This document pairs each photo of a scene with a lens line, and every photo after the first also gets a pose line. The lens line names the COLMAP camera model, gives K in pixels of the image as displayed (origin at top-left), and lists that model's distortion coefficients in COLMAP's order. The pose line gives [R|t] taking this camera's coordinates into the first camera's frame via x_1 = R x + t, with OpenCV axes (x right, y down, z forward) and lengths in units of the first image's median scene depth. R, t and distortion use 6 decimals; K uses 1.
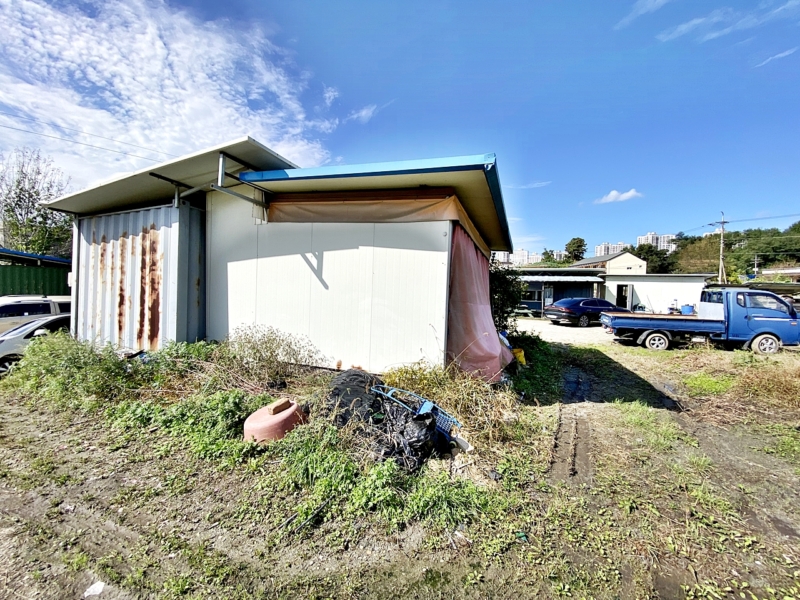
lens RADIAL K [[319.3, 0, 395.3], [0, 319.3, 297.1], [0, 0, 1]] dist [-0.034584, -0.001293]
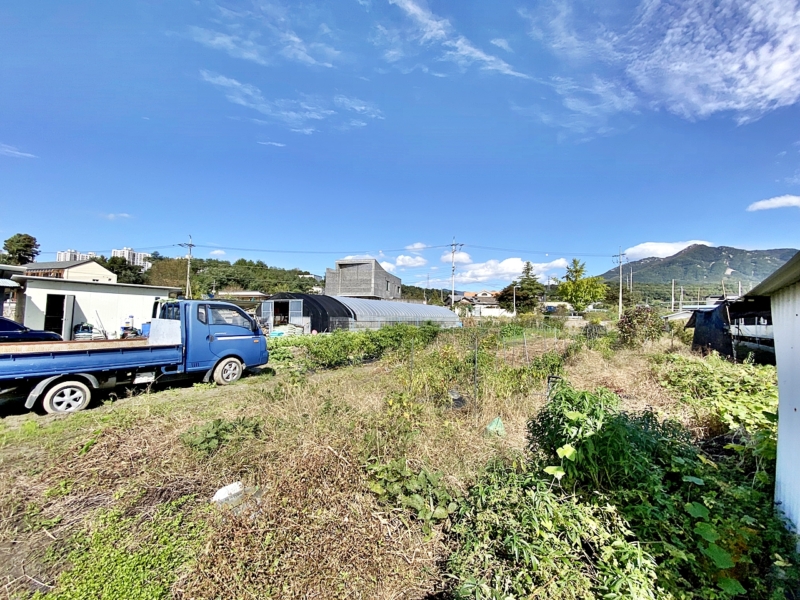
lens RADIAL K [[319.3, 0, 400.6], [0, 319.3, 298.8], [0, 0, 1]] dist [-0.034584, -0.001293]
pose [[0.161639, 0.043064, 0.985910, 0.419697], [0.008943, 0.998942, -0.045100, 0.008929], [-0.986809, 0.016107, 0.161083, 0.367315]]
